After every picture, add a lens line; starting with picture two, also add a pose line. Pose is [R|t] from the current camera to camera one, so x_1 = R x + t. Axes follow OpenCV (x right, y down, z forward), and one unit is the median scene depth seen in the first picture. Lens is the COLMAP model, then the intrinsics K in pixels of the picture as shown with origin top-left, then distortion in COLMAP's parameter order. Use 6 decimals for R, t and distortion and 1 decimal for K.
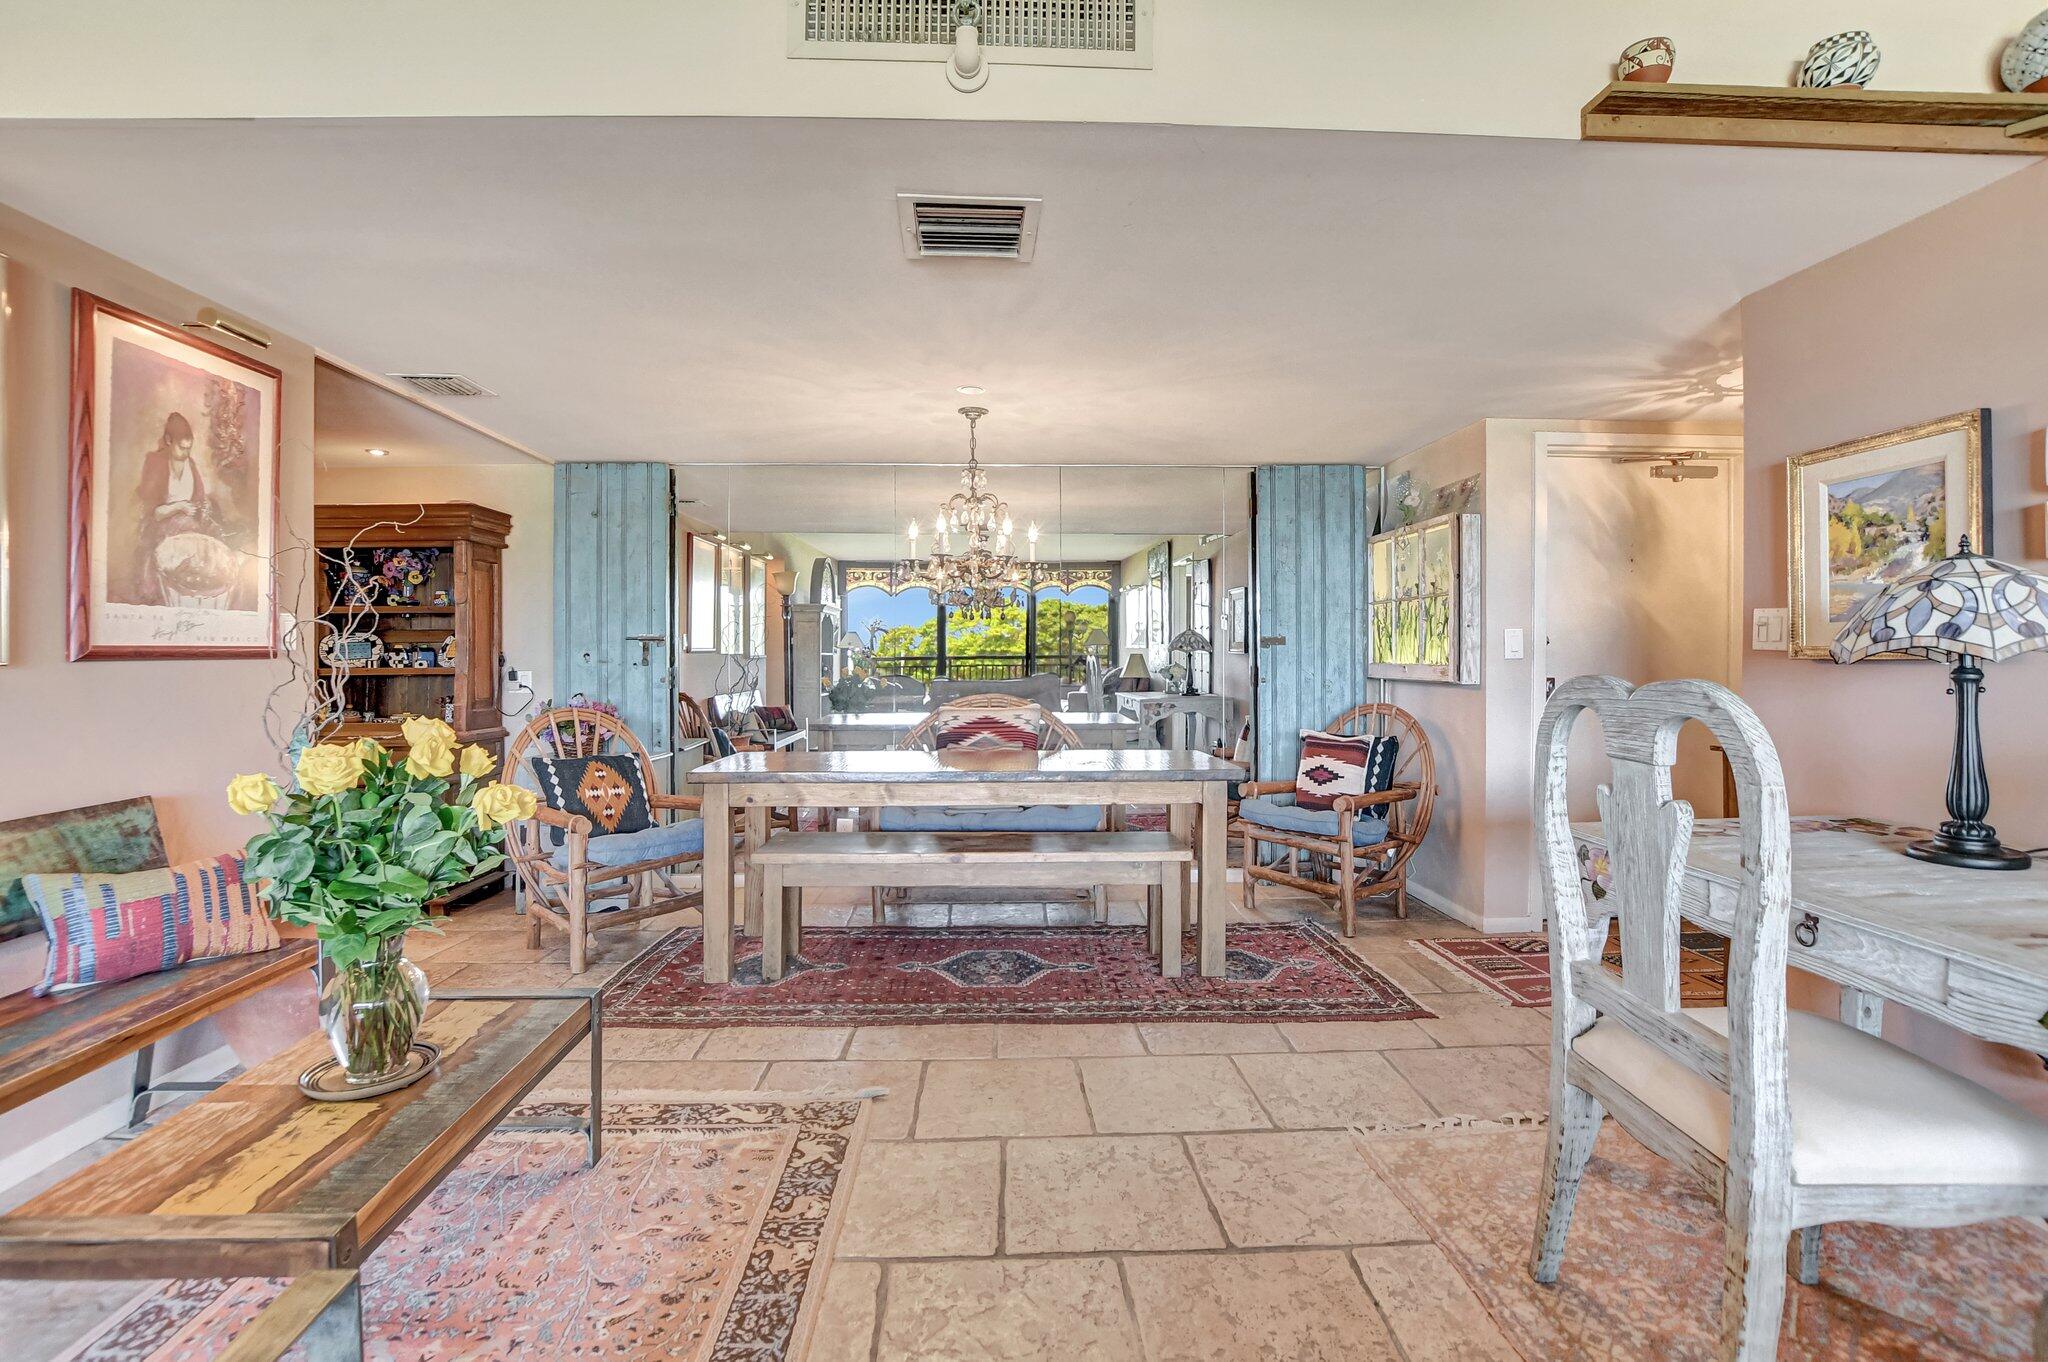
lens RADIAL K [[920.9, 0, 1032.8], [0, 920.9, 655.2], [0, 0, 1]] dist [-0.024738, 0.001076]
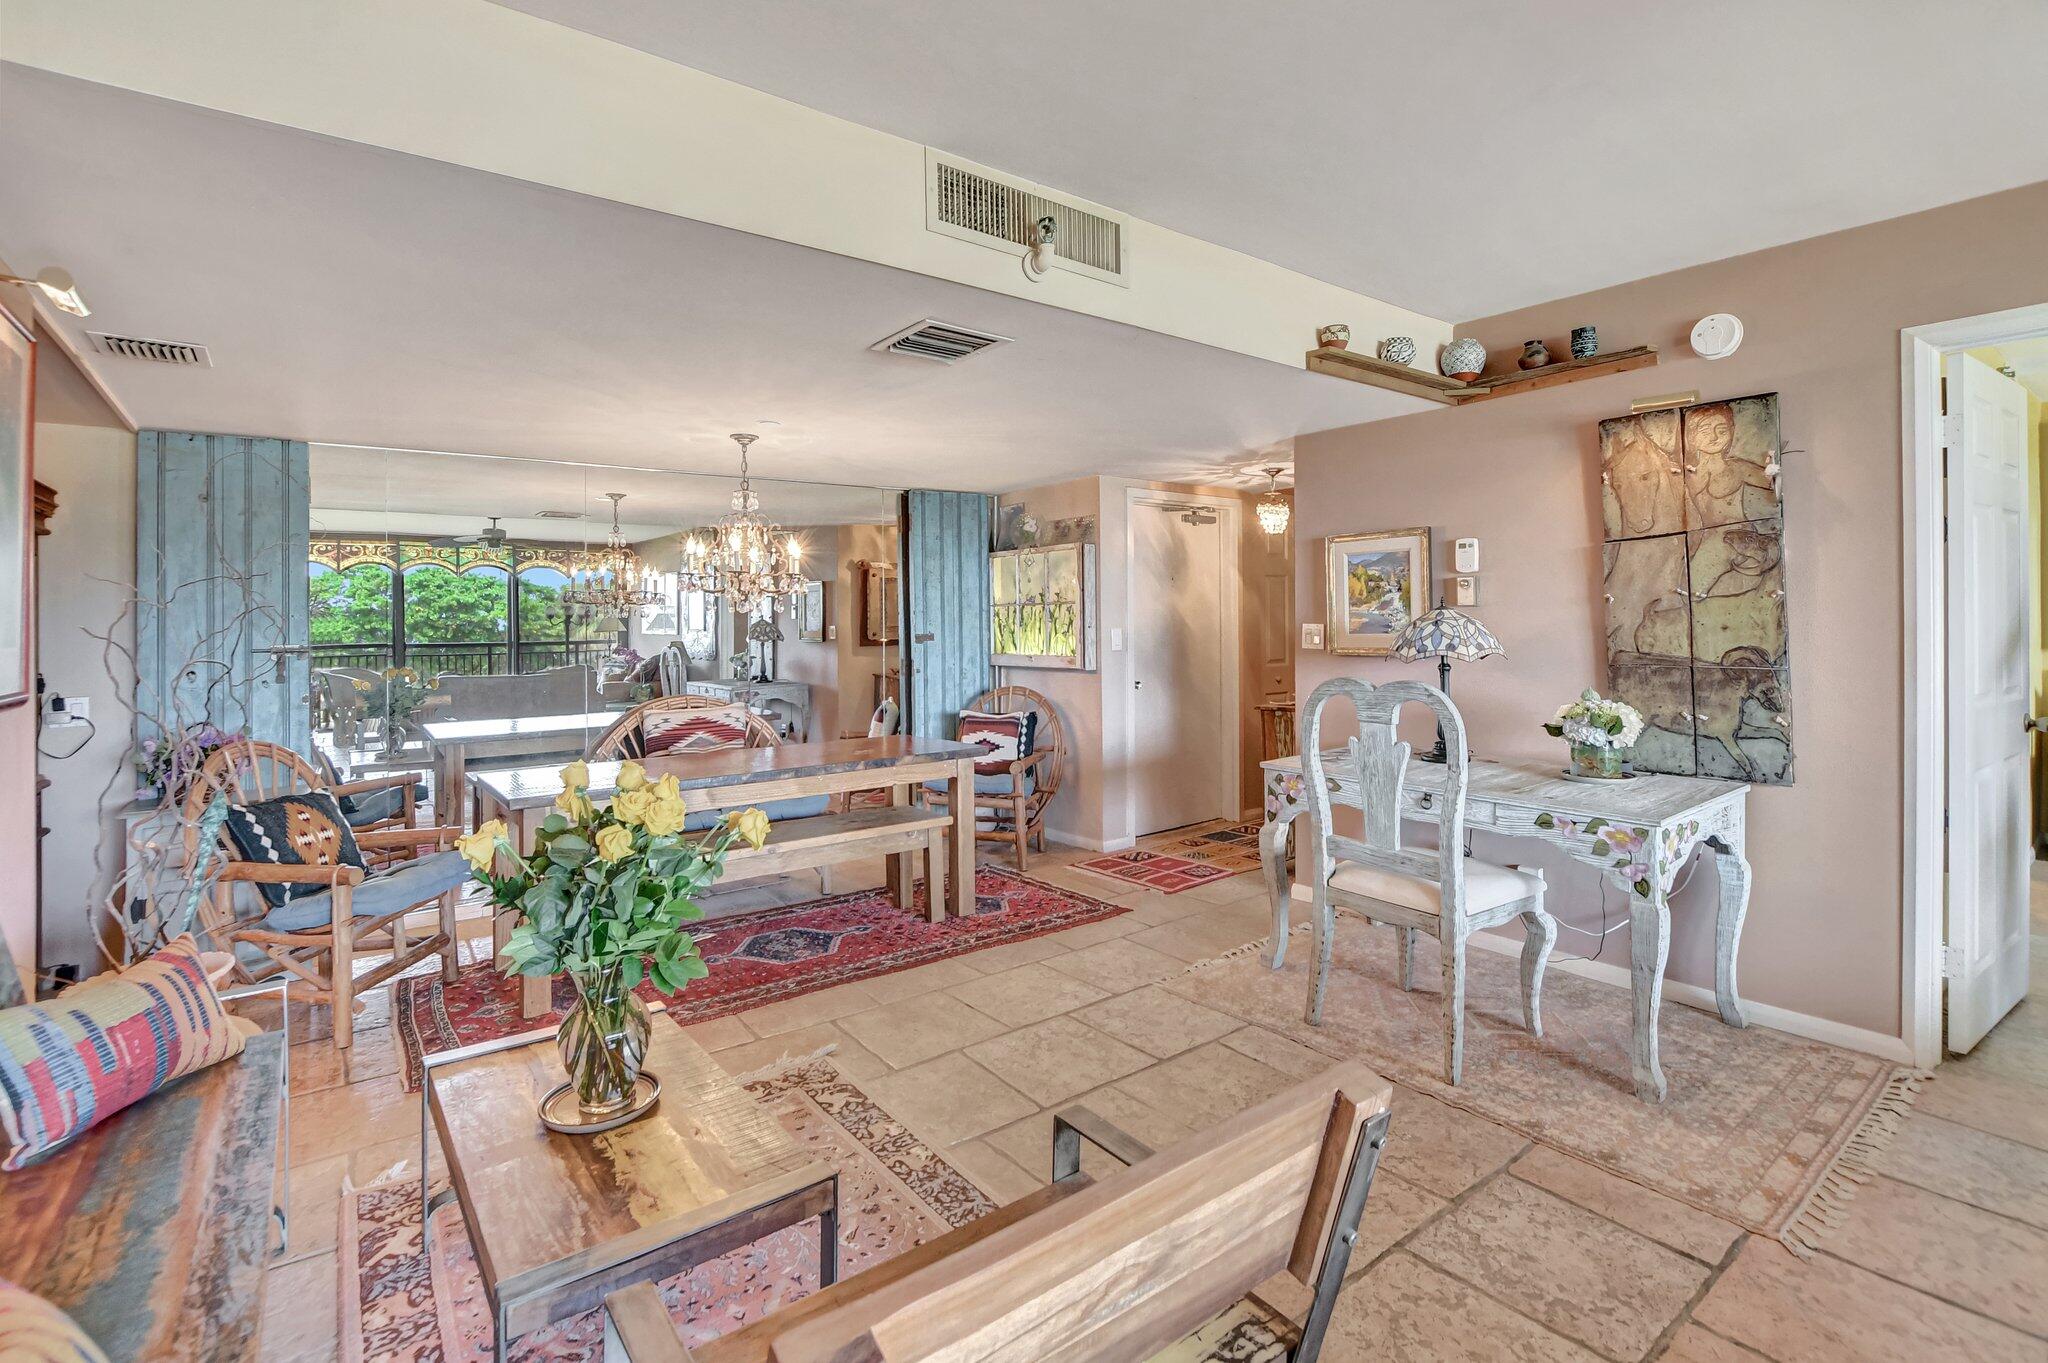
lens RADIAL K [[920.9, 0, 1010.9], [0, 920.9, 615.2], [0, 0, 1]] dist [-0.024738, 0.001076]
pose [[0.829527, -0.006411, 0.558430, -0.380837], [0.014846, 0.999834, -0.010574, -0.036789], [-0.558270, 0.017061, 0.829484, -0.064292]]
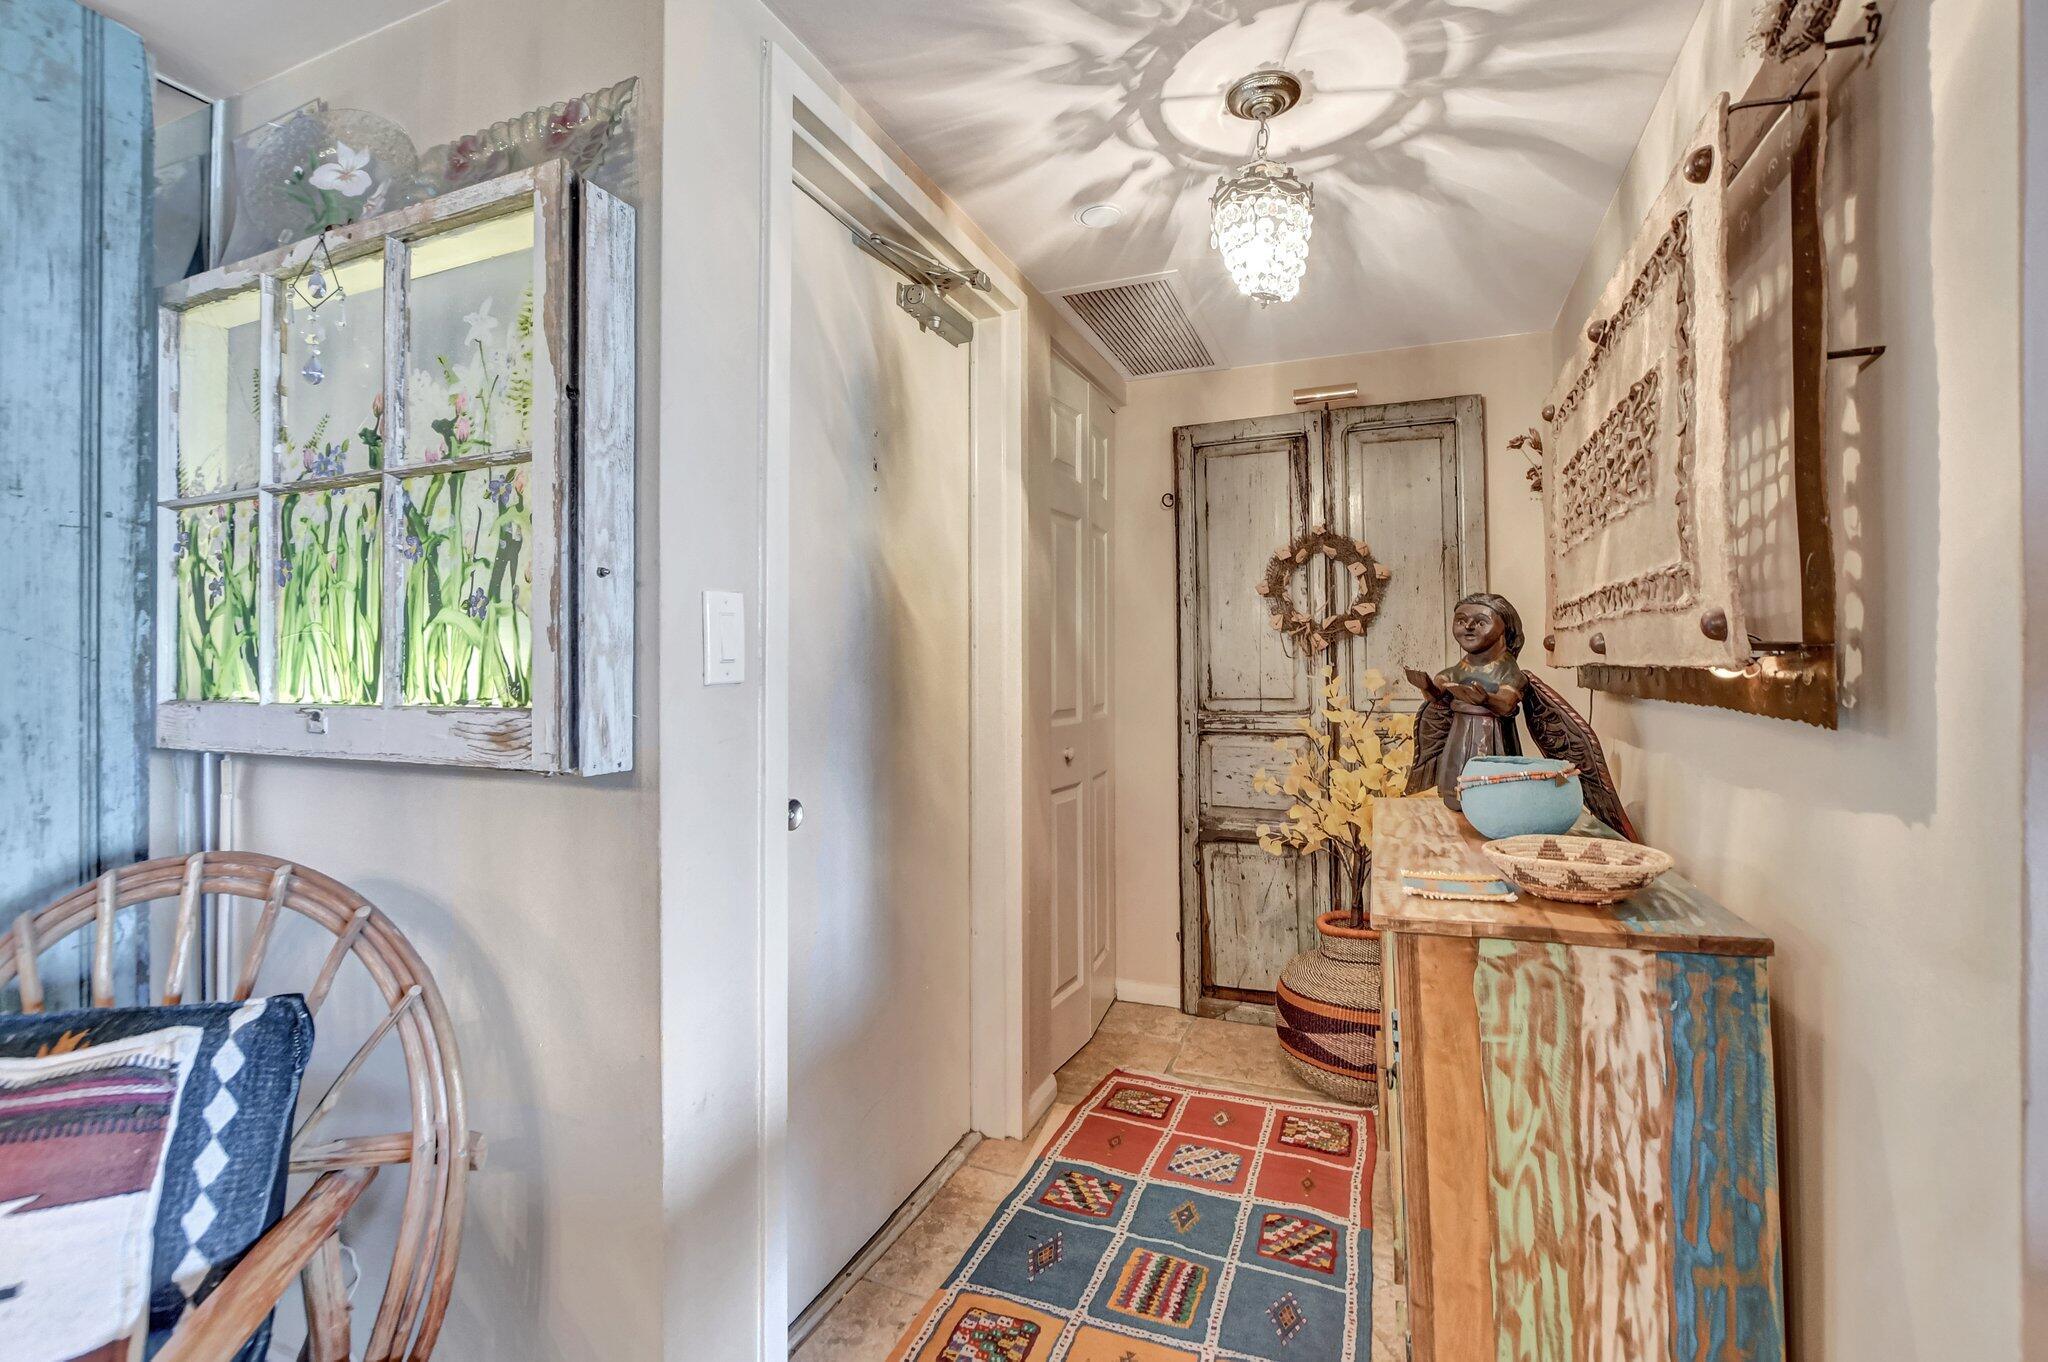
lens RADIAL K [[920.9, 0, 1009.9], [0, 920.9, 659.3], [0, 0, 1]] dist [-0.024738, 0.001076]
pose [[0.439367, 0.003933, 0.898299, 0.274224], [0.006155, 0.999954, -0.007389, -0.001745], [-0.898286, 0.008776, 0.439323, 0.760583]]
